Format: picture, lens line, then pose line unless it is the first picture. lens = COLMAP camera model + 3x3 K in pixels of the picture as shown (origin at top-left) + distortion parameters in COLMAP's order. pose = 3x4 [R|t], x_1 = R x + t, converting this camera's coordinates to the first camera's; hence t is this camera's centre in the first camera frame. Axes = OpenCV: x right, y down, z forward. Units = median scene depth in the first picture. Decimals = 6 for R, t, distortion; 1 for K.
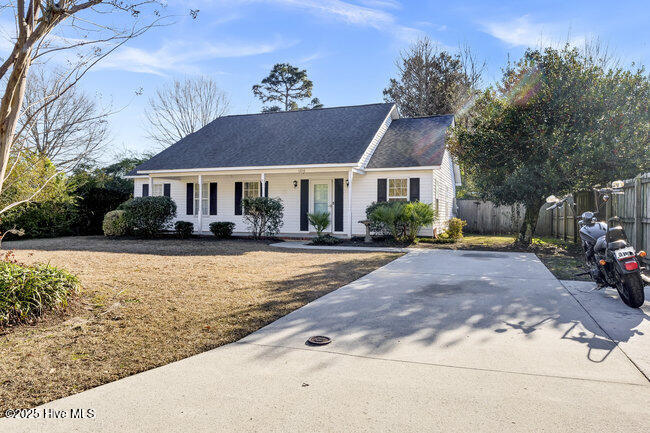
lens RADIAL K [[351.1, 0, 325.0], [0, 351.1, 216.5], [0, 0, 1]] dist [0.002230, 0.000161]
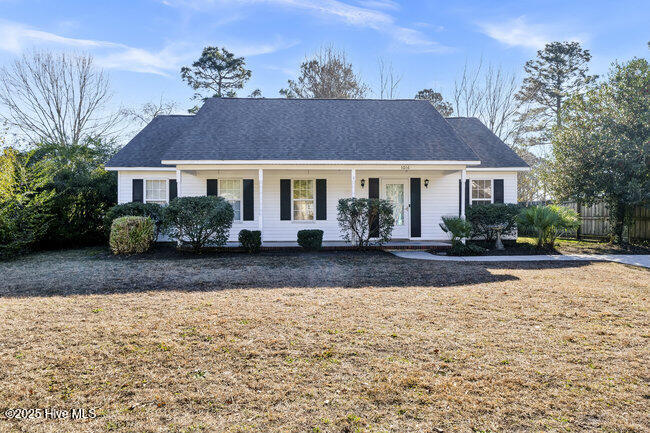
lens RADIAL K [[351.1, 0, 325.0], [0, 351.1, 216.5], [0, 0, 1]] dist [0.002230, 0.000161]
pose [[0.950833, -0.009411, 0.309562, -0.437400], [0.009627, 0.999953, 0.000829, -0.012929], [-0.309555, 0.002192, 0.950879, 0.217985]]
